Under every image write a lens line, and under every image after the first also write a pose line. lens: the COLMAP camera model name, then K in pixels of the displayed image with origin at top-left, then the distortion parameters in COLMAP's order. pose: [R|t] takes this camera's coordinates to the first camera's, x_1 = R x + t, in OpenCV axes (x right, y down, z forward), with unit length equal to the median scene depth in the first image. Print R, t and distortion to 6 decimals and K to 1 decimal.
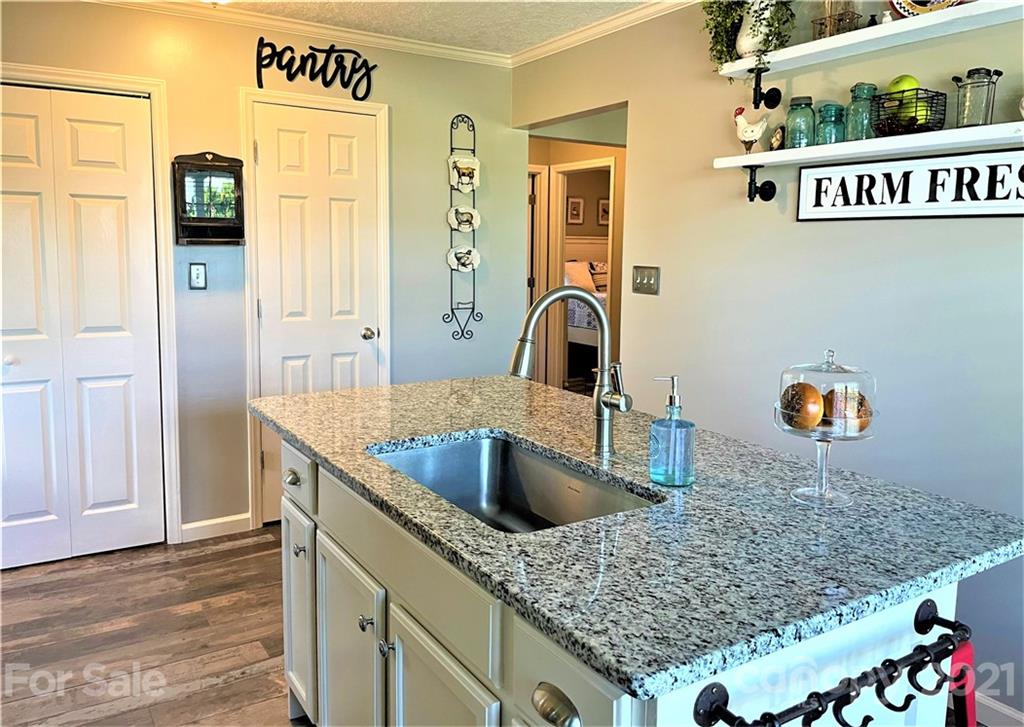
lens RADIAL K [[779.4, 0, 518.9], [0, 779.4, 330.9], [0, 0, 1]] dist [0.089724, -0.131266]
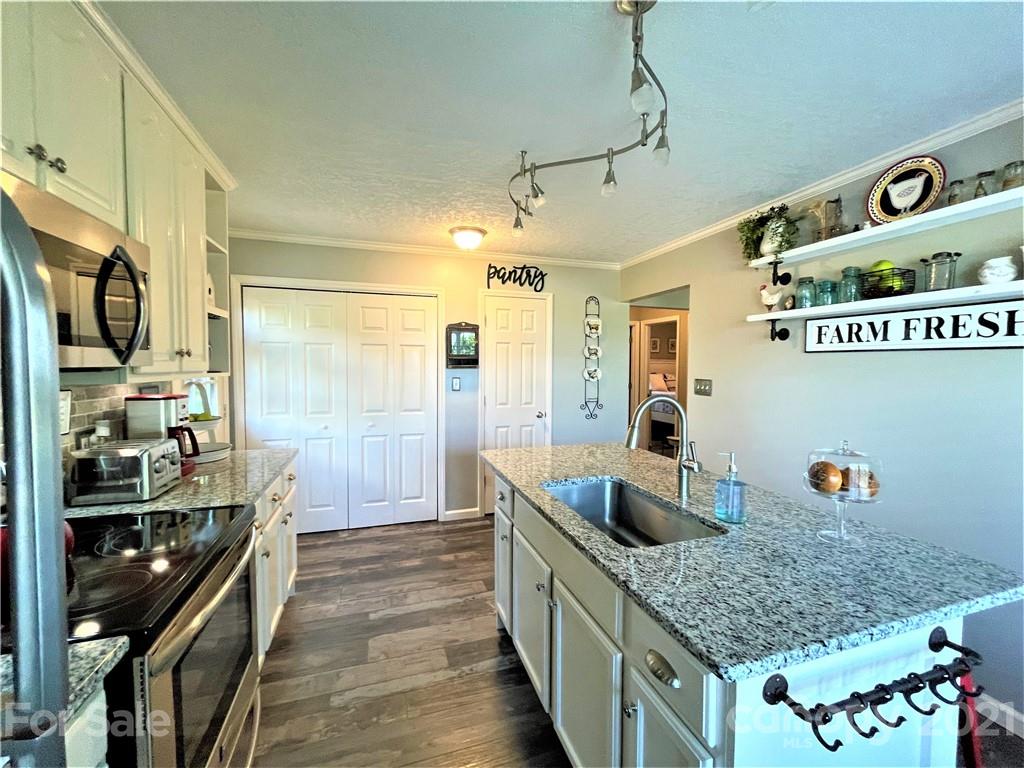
lens RADIAL K [[417.8, 0, 511.9], [0, 417.8, 380.2], [0, 0, 1]] dist [-0.003686, -0.000225]
pose [[0.968090, 0.001684, -0.250595, -0.015464], [-0.019356, 0.997493, -0.068073, -0.015529], [0.249852, 0.070751, 0.965696, 0.036654]]
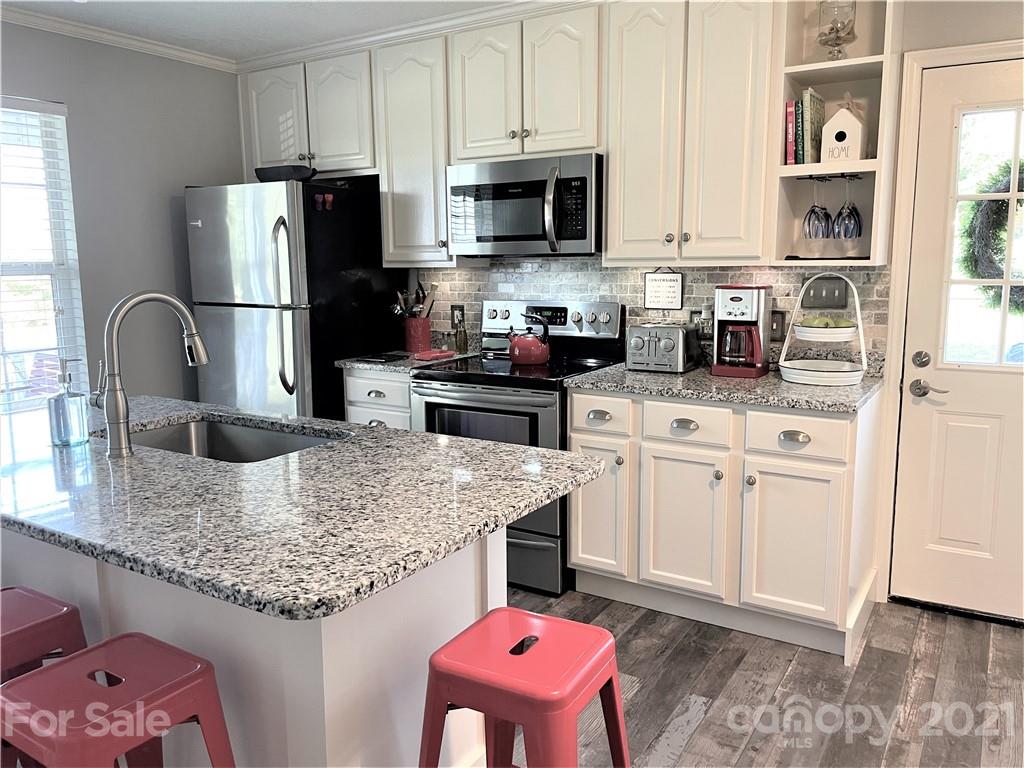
lens RADIAL K [[778.6, 0, 513.2], [0, 778.6, 378.7], [0, 0, 1]] dist [0.096464, -0.142606]
pose [[-0.903425, 0.059951, -0.424534, 0.060520], [-0.048772, 0.969378, 0.240681, -0.170936], [0.425963, 0.238143, -0.872836, 1.634297]]
